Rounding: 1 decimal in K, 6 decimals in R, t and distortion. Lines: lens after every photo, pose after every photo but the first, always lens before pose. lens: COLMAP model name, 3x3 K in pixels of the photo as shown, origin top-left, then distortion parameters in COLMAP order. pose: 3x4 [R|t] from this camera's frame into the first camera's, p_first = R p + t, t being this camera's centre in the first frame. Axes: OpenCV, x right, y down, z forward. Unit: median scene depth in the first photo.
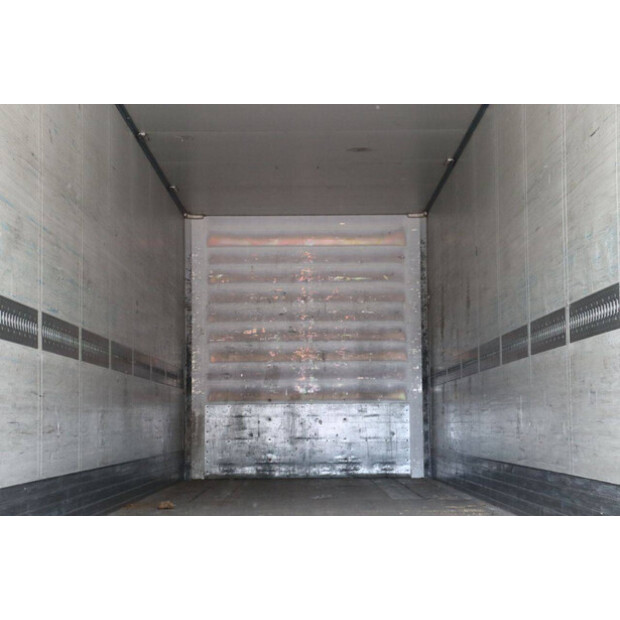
lens RADIAL K [[1756.0, 0, 310.0], [0, 1756.0, 310.0], [0, 0, 1]] dist [-4.321769, 0.079486]
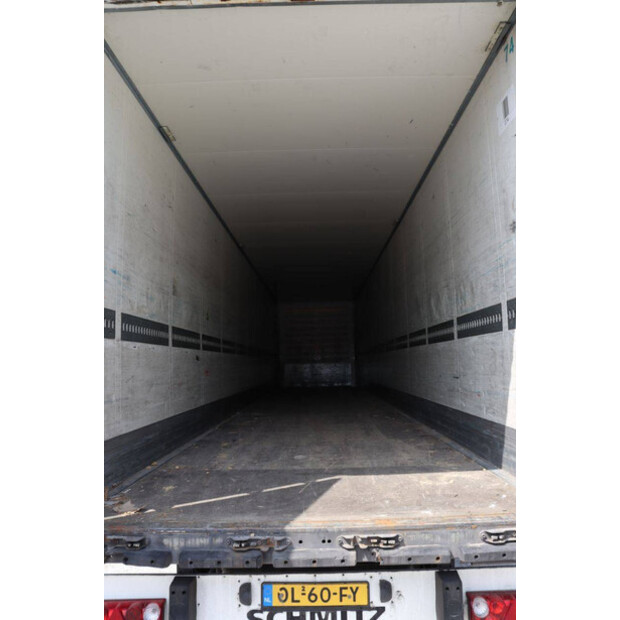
lens RADIAL K [[496.3, 0, 310.0], [0, 496.3, 310.0], [0, 0, 1]] dist [-0.060335, 0.000821]
pose [[0.999780, -0.011084, -0.017810, 0.002317], [0.010173, 0.998676, -0.050428, 0.004960], [0.018345, 0.050236, 0.998569, 0.138487]]
